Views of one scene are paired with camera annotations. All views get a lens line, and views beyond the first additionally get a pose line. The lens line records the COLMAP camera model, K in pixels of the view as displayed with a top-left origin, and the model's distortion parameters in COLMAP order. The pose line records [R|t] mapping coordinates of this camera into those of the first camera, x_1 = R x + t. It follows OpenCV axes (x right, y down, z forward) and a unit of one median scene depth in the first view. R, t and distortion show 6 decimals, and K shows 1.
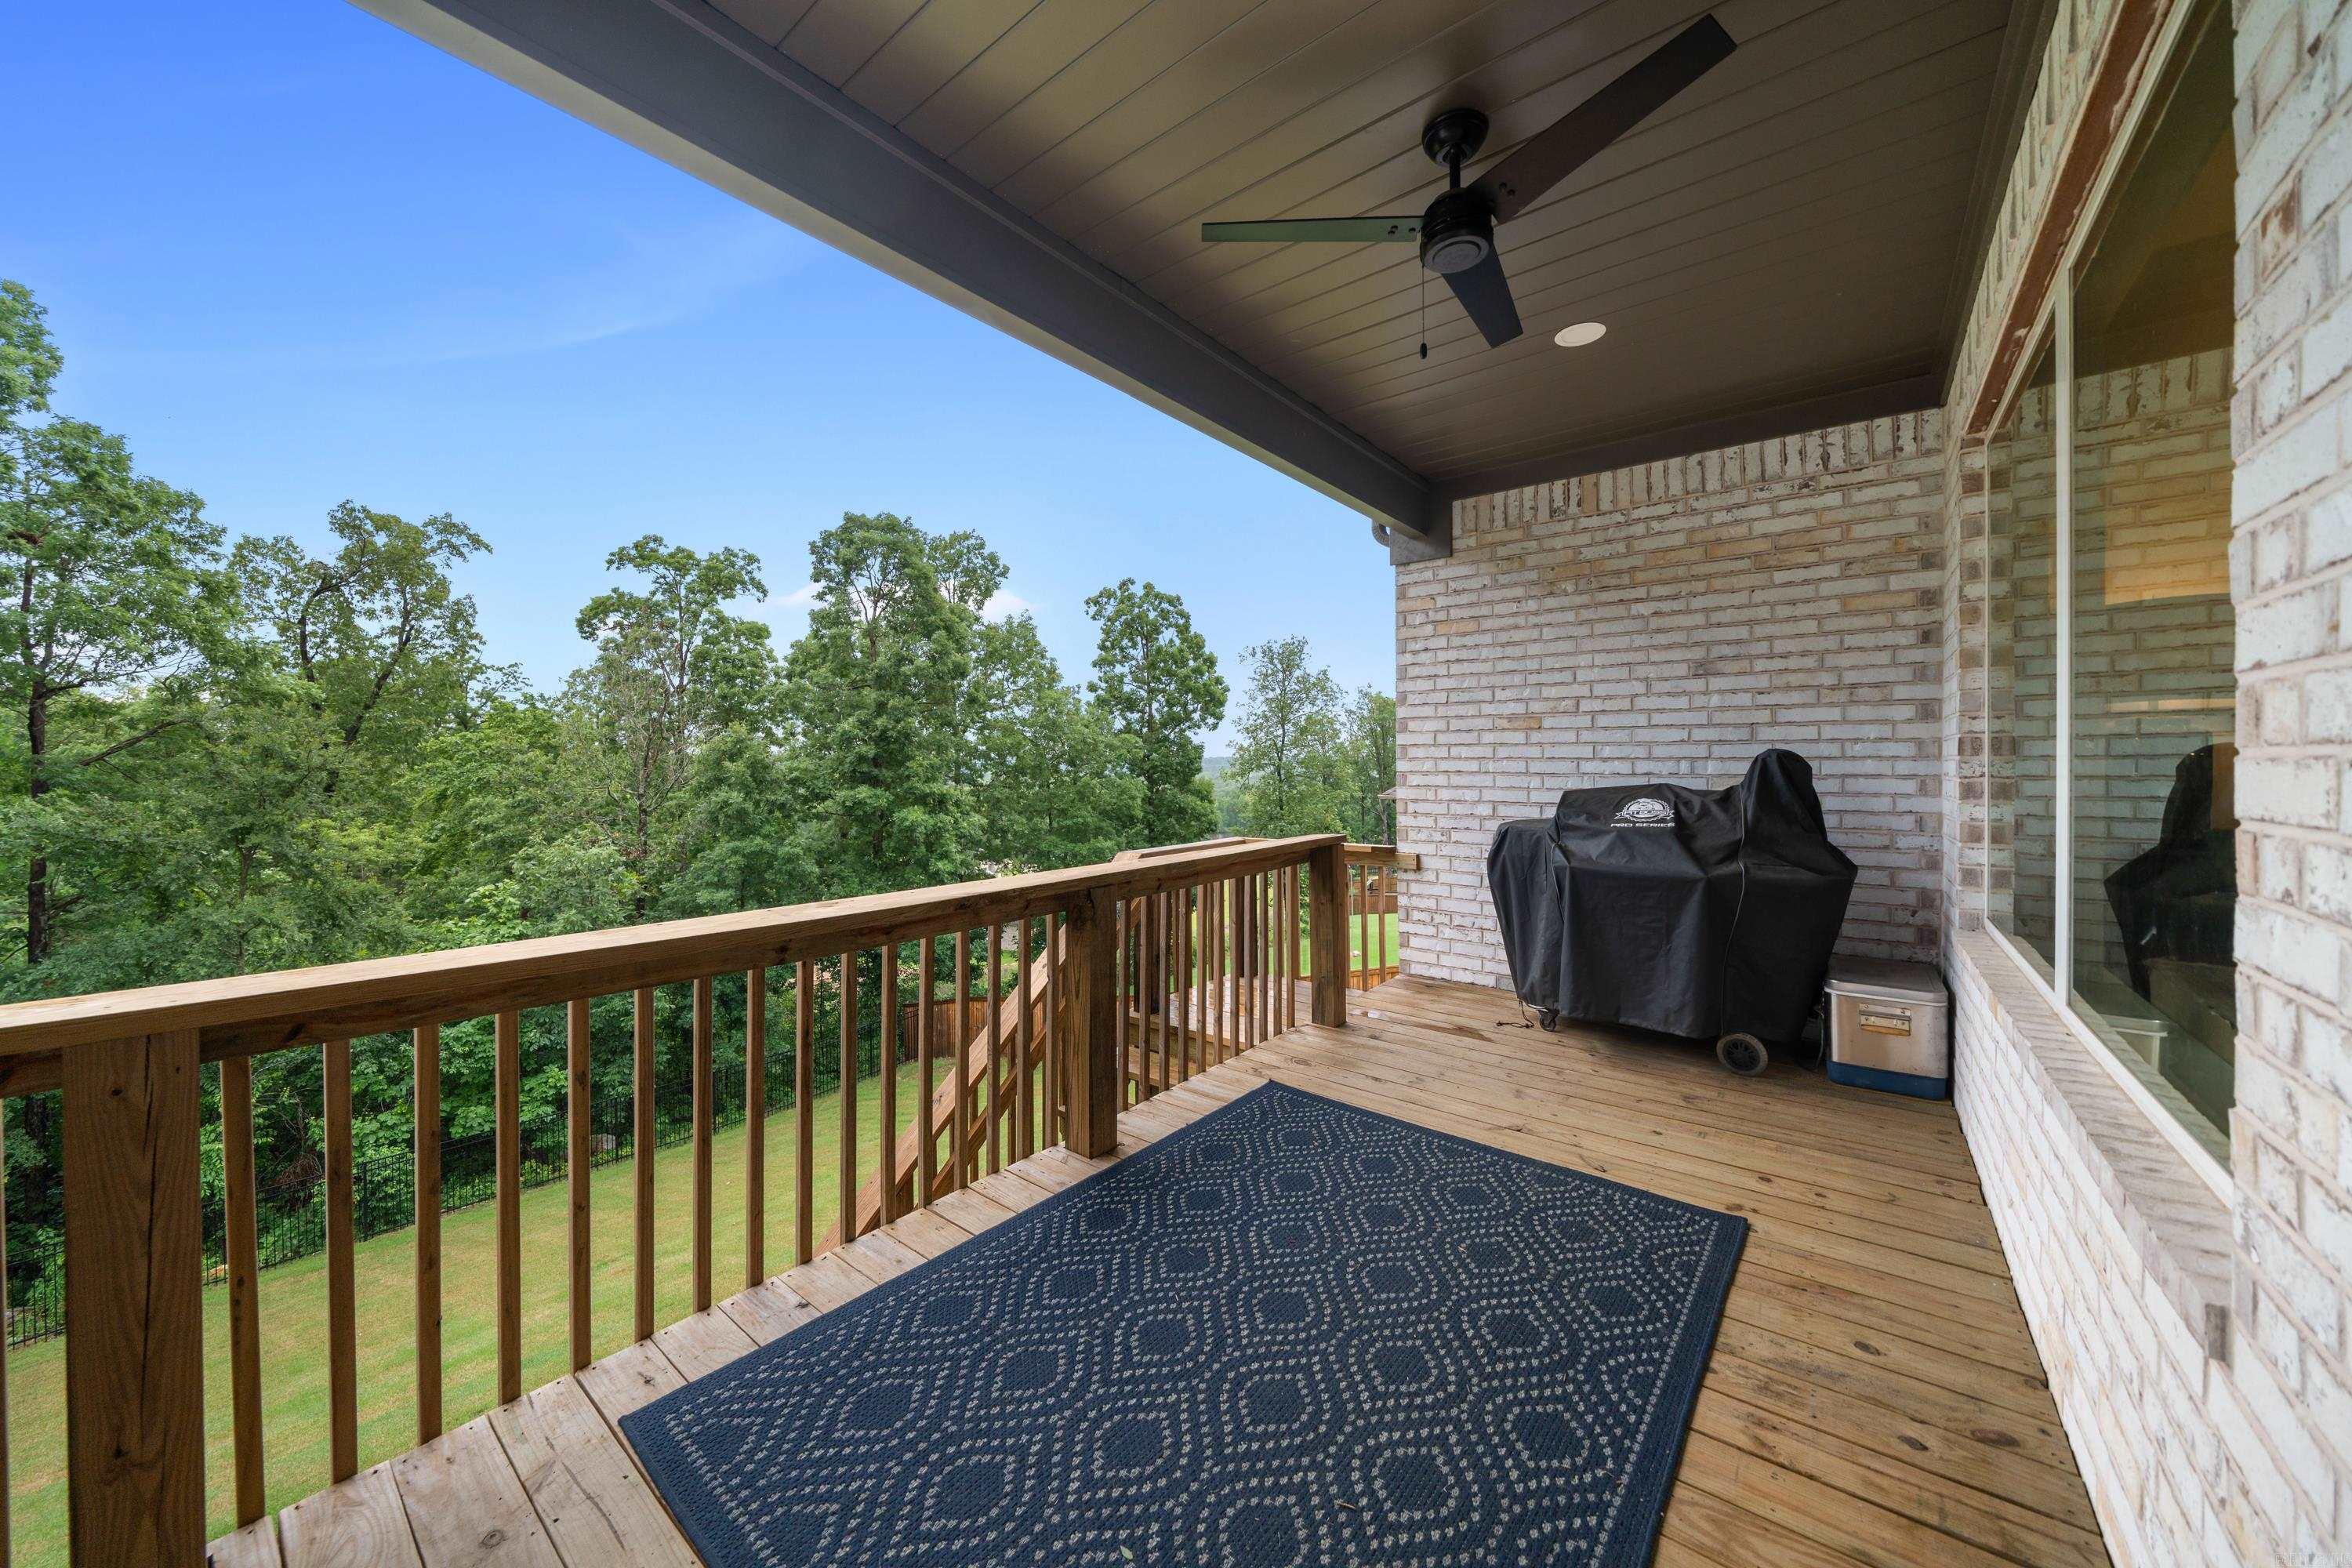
lens RADIAL K [[825.8, 0, 1186.5], [0, 825.8, 769.6], [0, 0, 1]] dist [-0.004519, -0.000252]
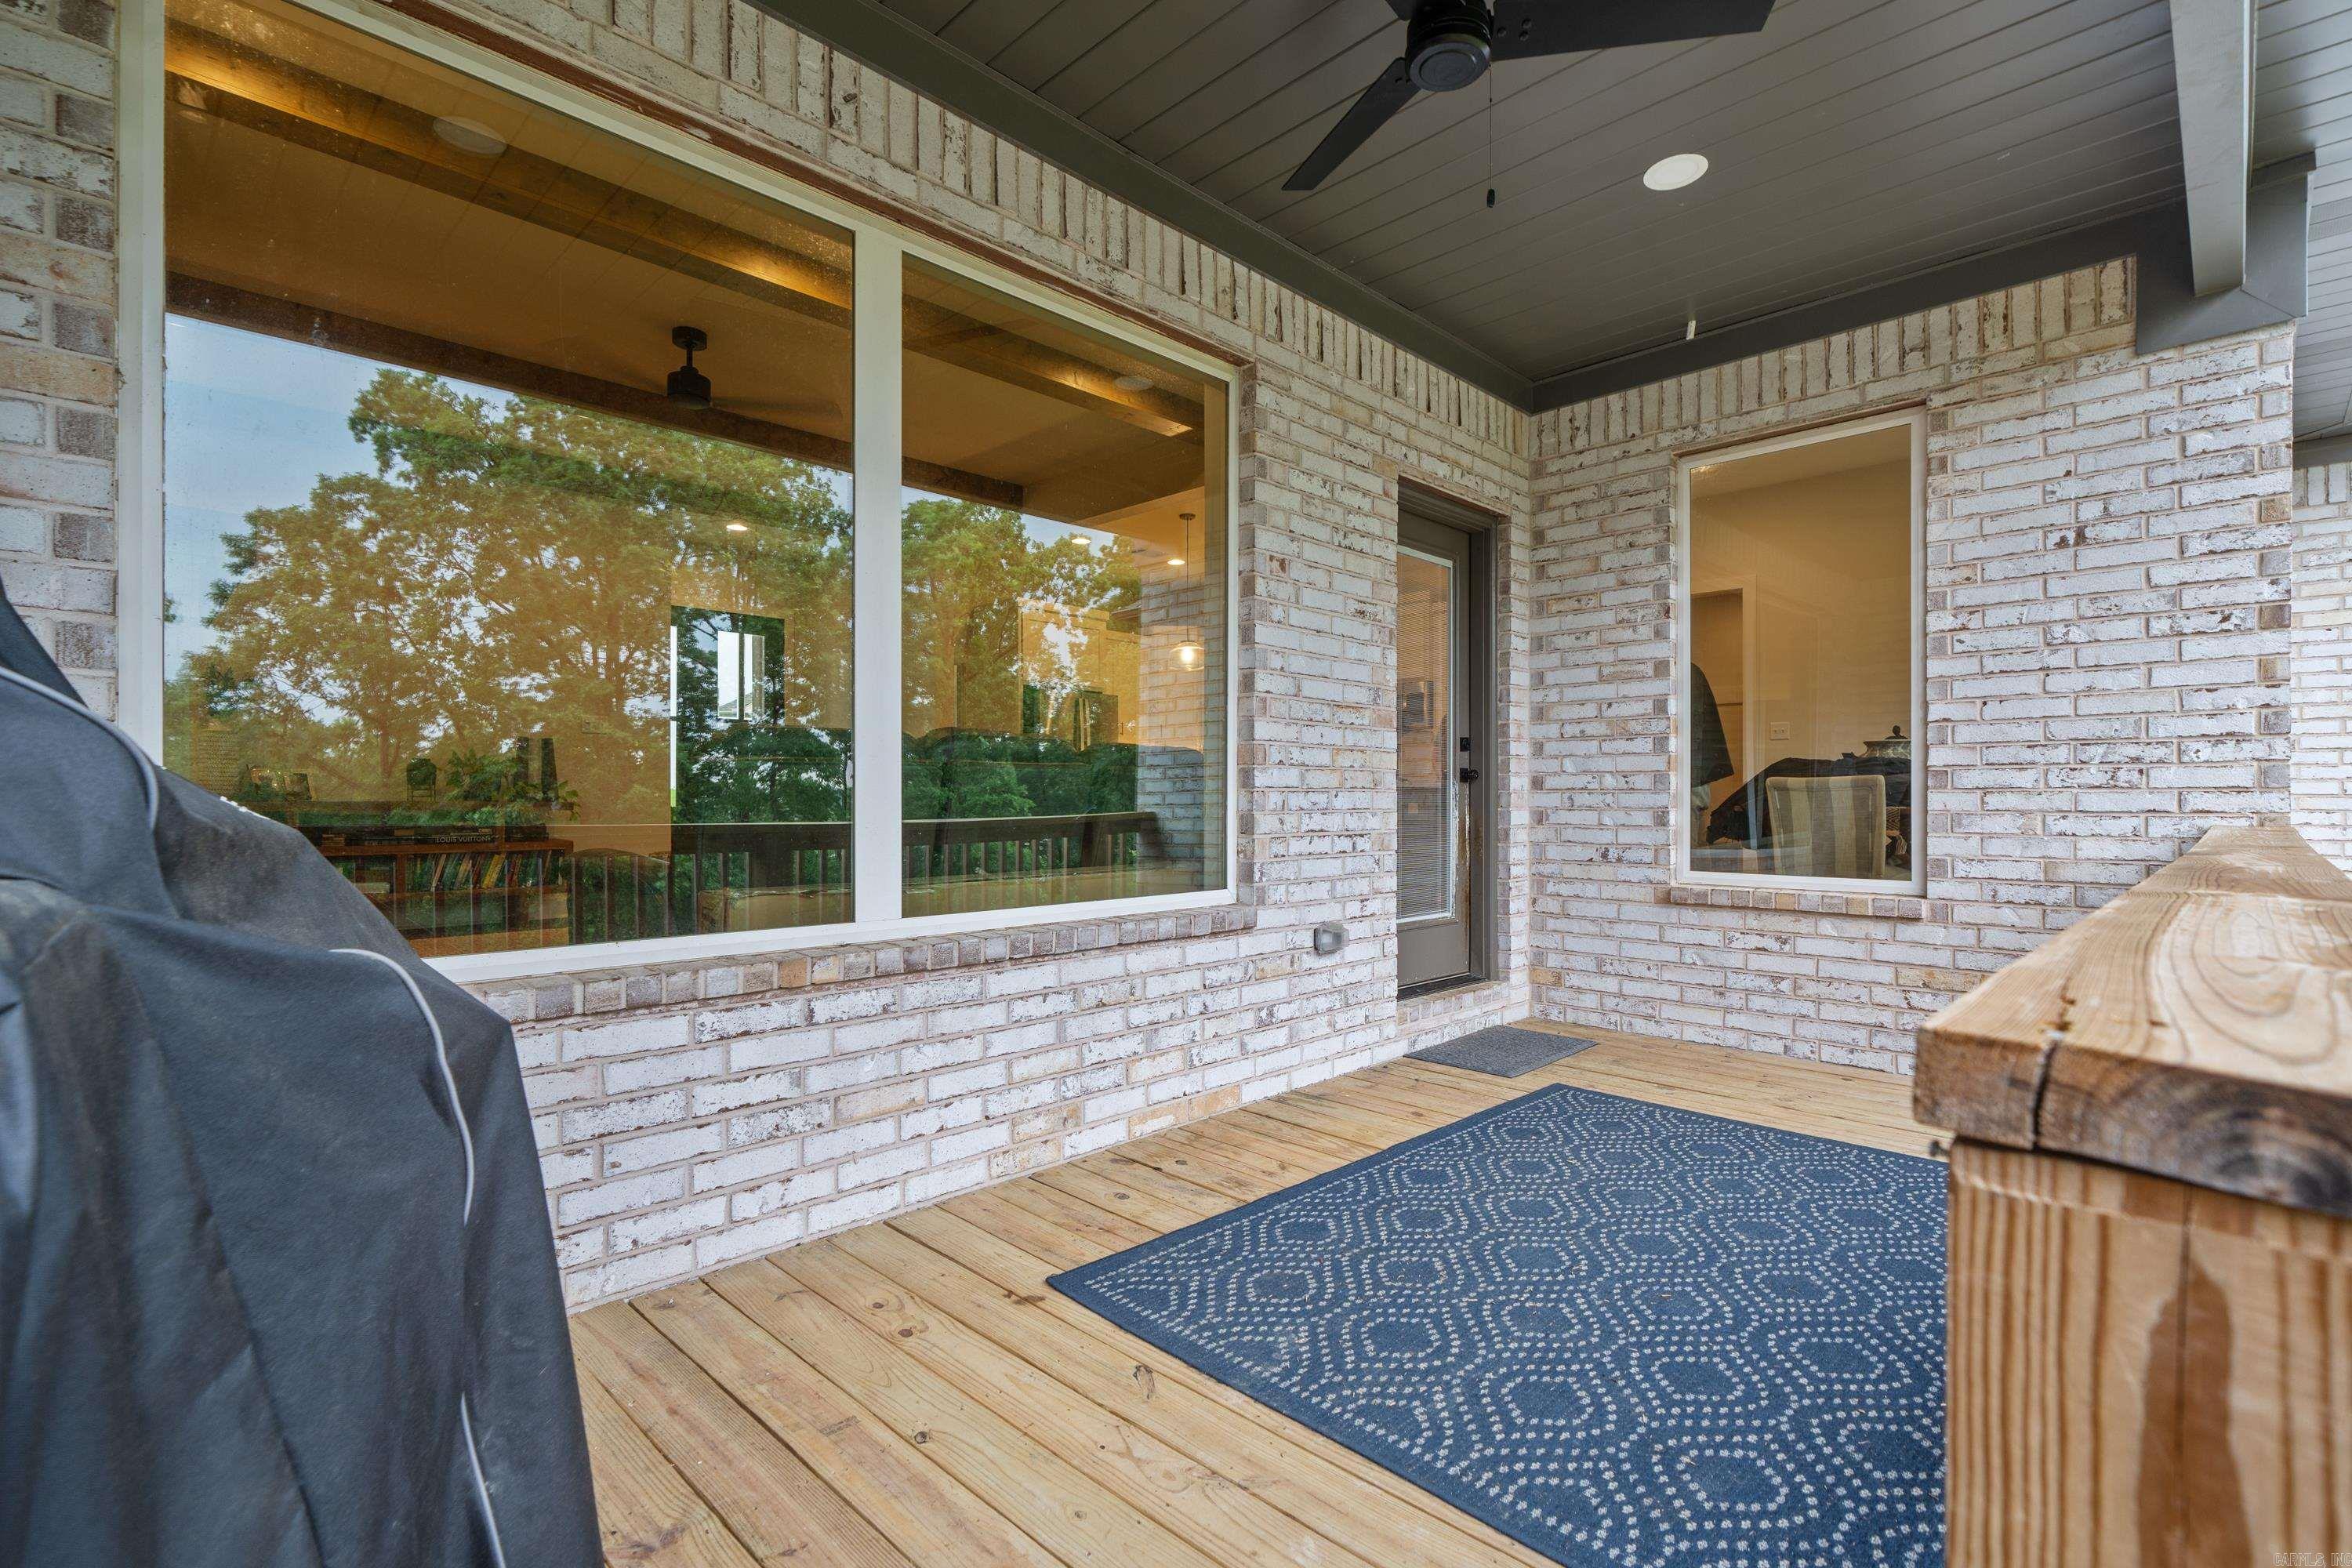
lens RADIAL K [[1086.9, 0, 1173.2], [0, 1086.9, 790.4], [0, 0, 1]] dist [0.000973, -0.000586]
pose [[-0.993770, 0.000705, 0.111450, 0.033232], [0.001062, 0.999995, 0.003141, 0.006864], [-0.111447, 0.003240, -0.993765, 0.145227]]
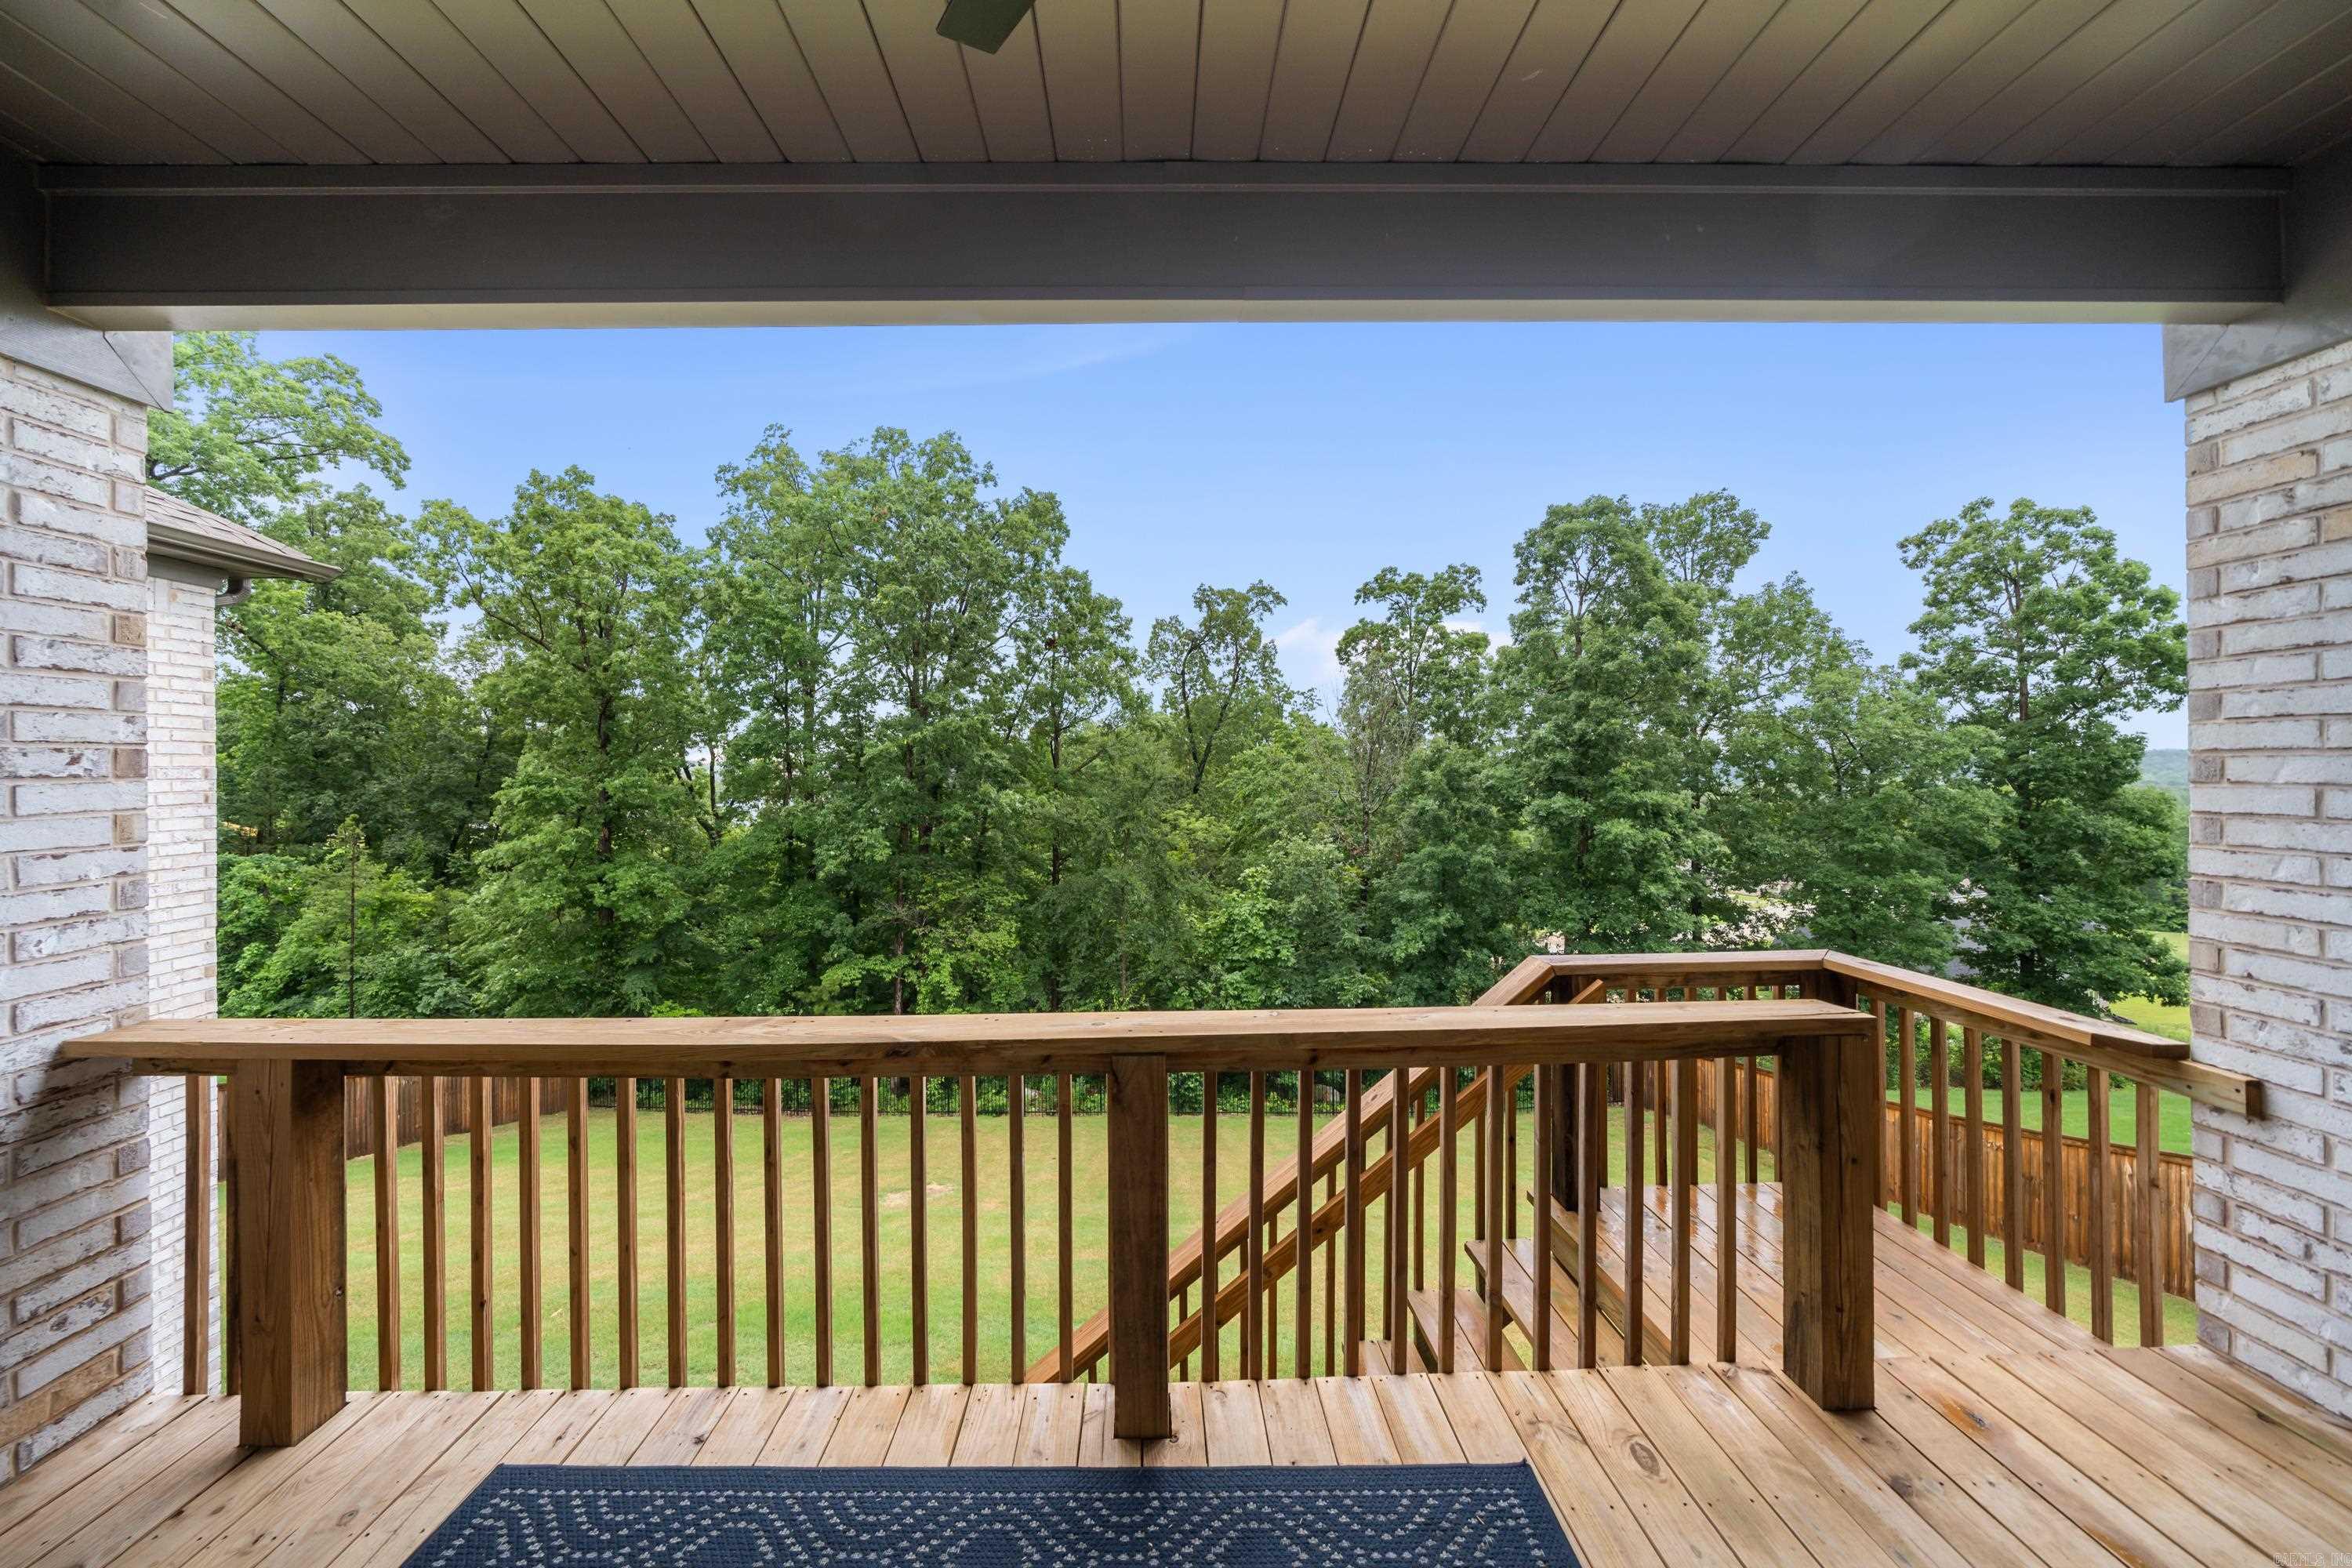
lens RADIAL K [[825.8, 0, 1171.6], [0, 825.8, 772.7], [0, 0, 1]] dist [-0.004519, -0.000252]
pose [[0.638967, 0.001744, -0.769232, 0.039813], [0.001884, 0.999991, 0.003832, -0.008668], [0.769232, -0.003898, 0.638958, 0.051346]]
